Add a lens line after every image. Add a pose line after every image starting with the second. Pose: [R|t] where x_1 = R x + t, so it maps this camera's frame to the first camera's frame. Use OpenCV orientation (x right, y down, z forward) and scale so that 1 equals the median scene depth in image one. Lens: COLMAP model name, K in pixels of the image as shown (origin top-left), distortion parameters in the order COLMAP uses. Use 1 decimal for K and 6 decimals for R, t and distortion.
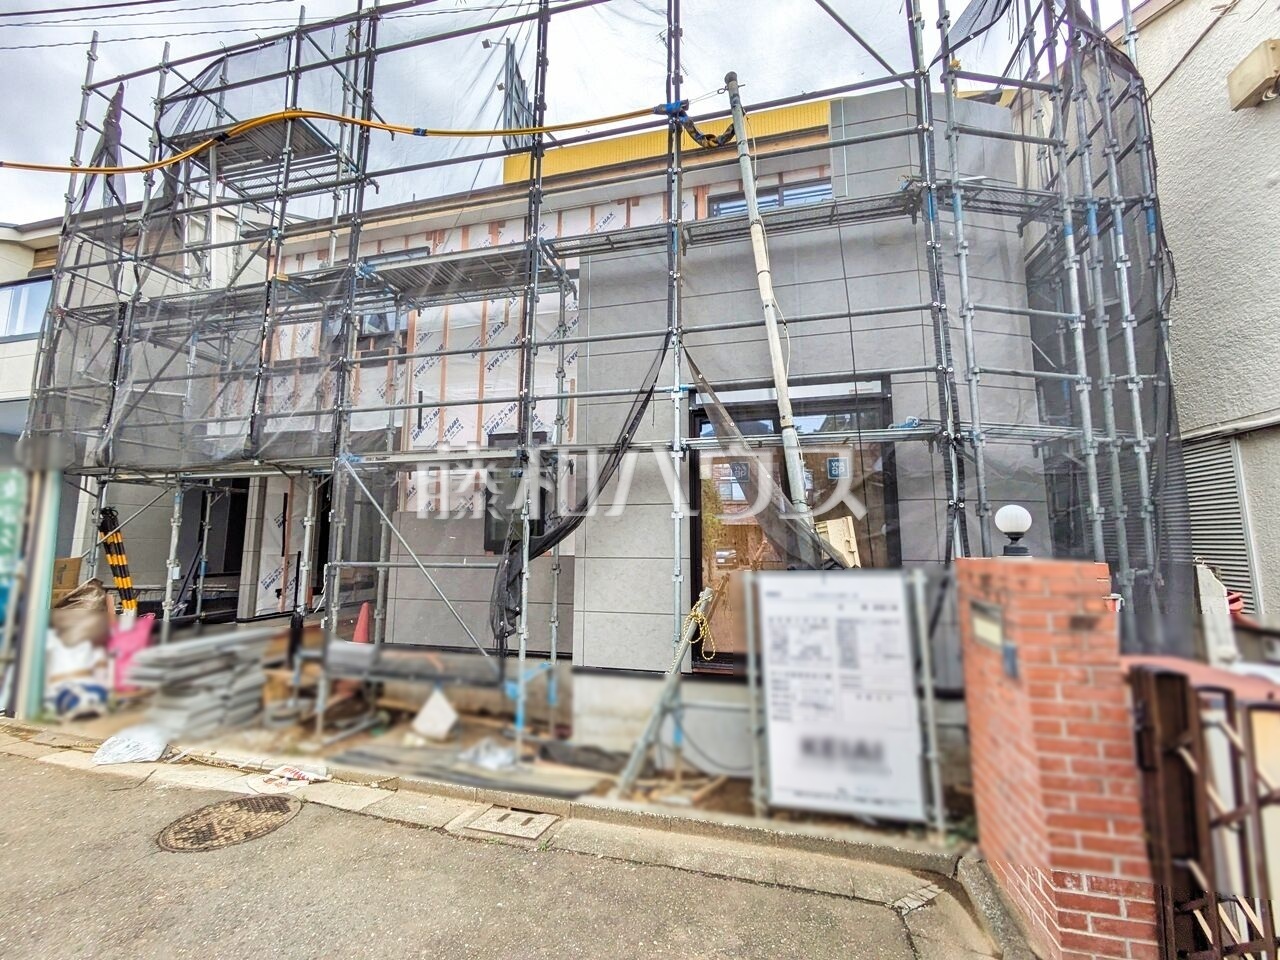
lens RADIAL K [[502.8, 0, 640.8], [0, 502.8, 477.6], [0, 0, 1]] dist [0.002218, 0.001380]
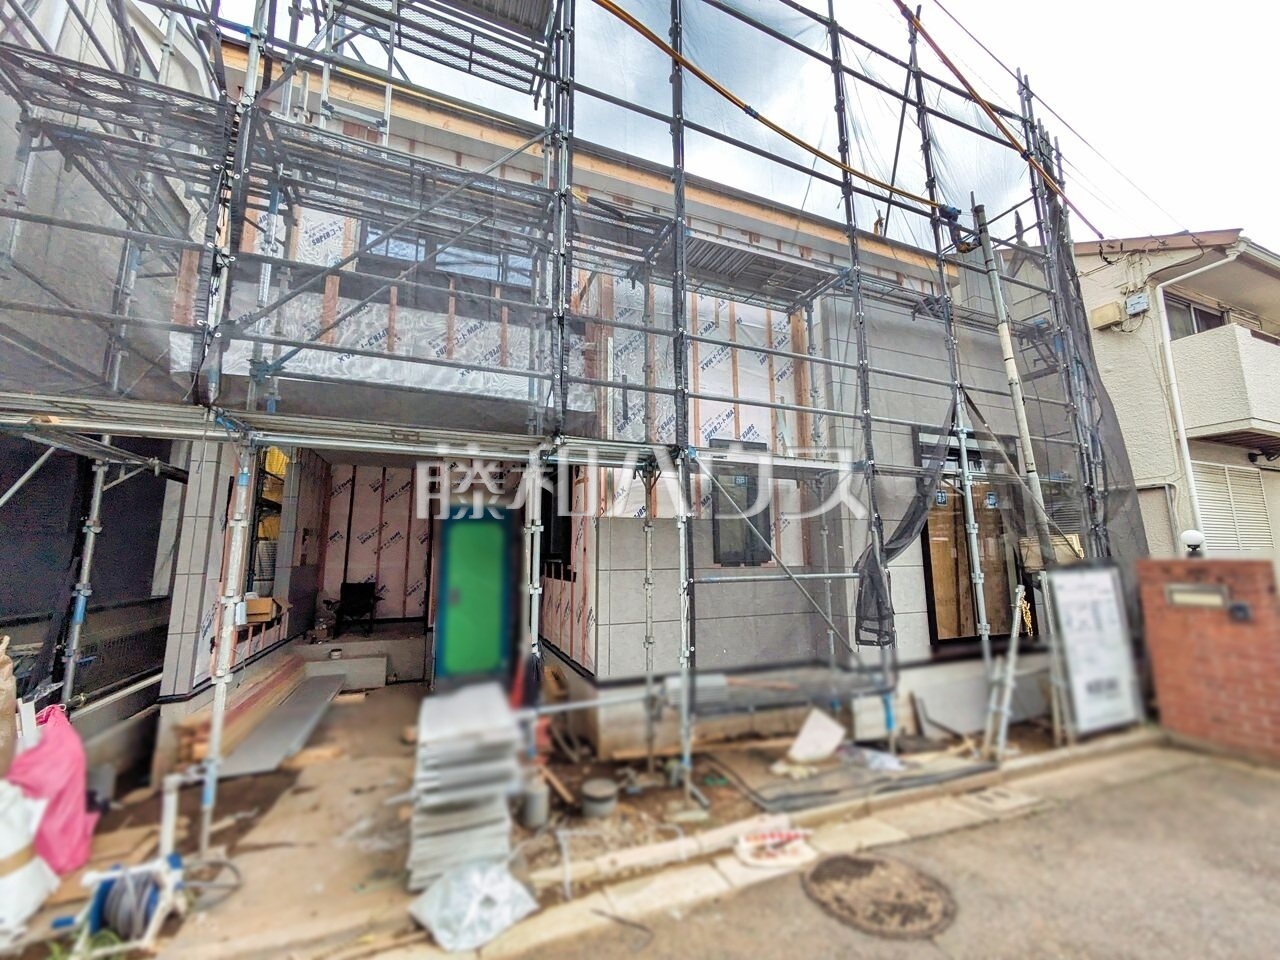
lens RADIAL K [[502.8, 0, 640.0], [0, 502.8, 476.8], [0, 0, 1]] dist [0.002218, 0.001380]
pose [[0.809739, 0.084445, 0.580682, -1.260806], [-0.067626, 0.996427, -0.050602, 0.055953], [-0.582880, 0.001705, 0.812556, 0.421710]]
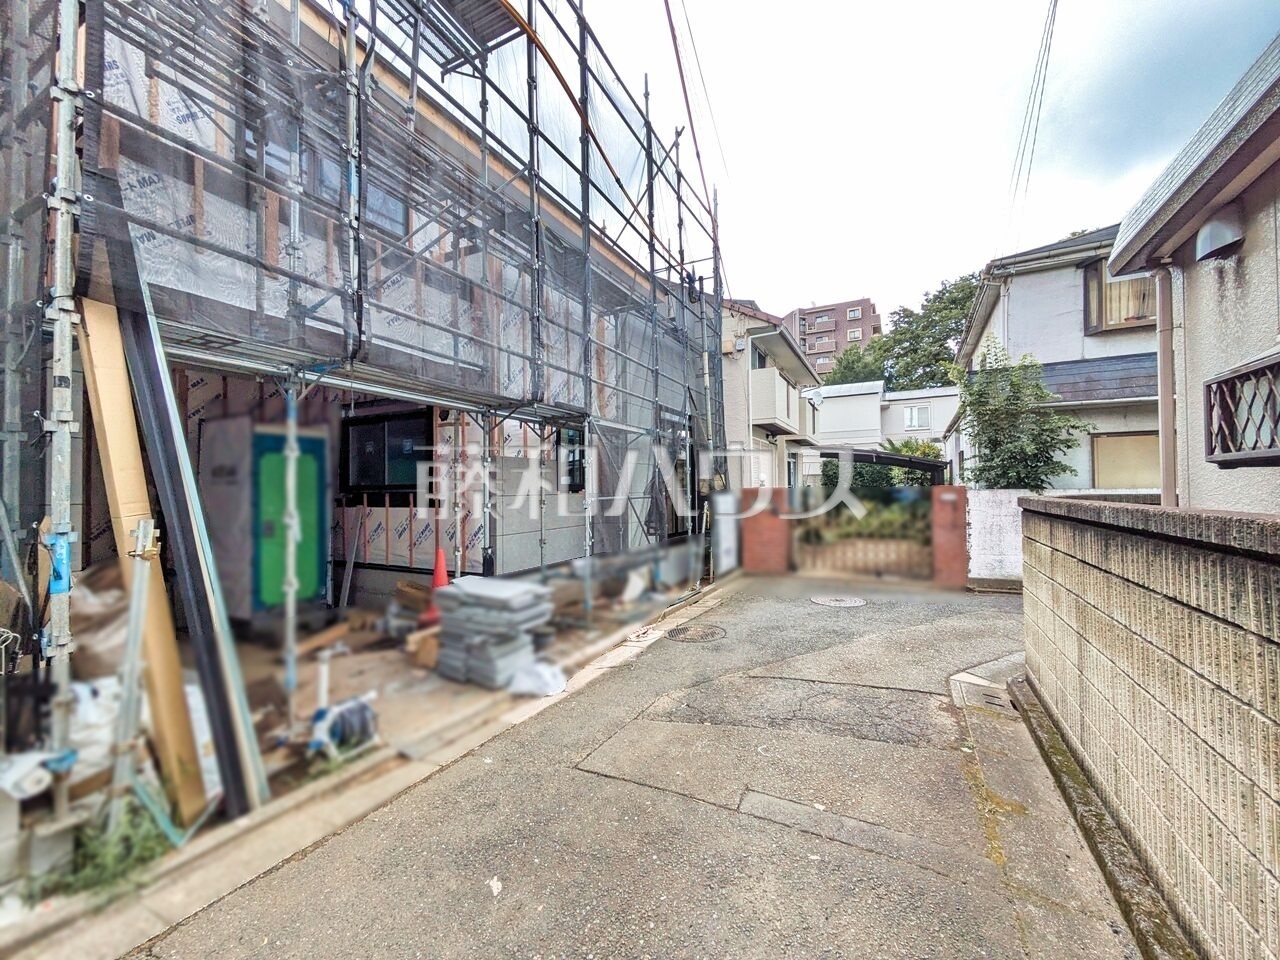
lens RADIAL K [[502.8, 0, 636.2], [0, 502.8, 475.2], [0, 0, 1]] dist [0.002218, 0.001380]
pose [[0.237979, 0.022733, 0.971004, -1.997861], [-0.110237, 0.993898, 0.003748, 0.100290], [-0.964994, -0.107932, 0.239032, 0.635306]]
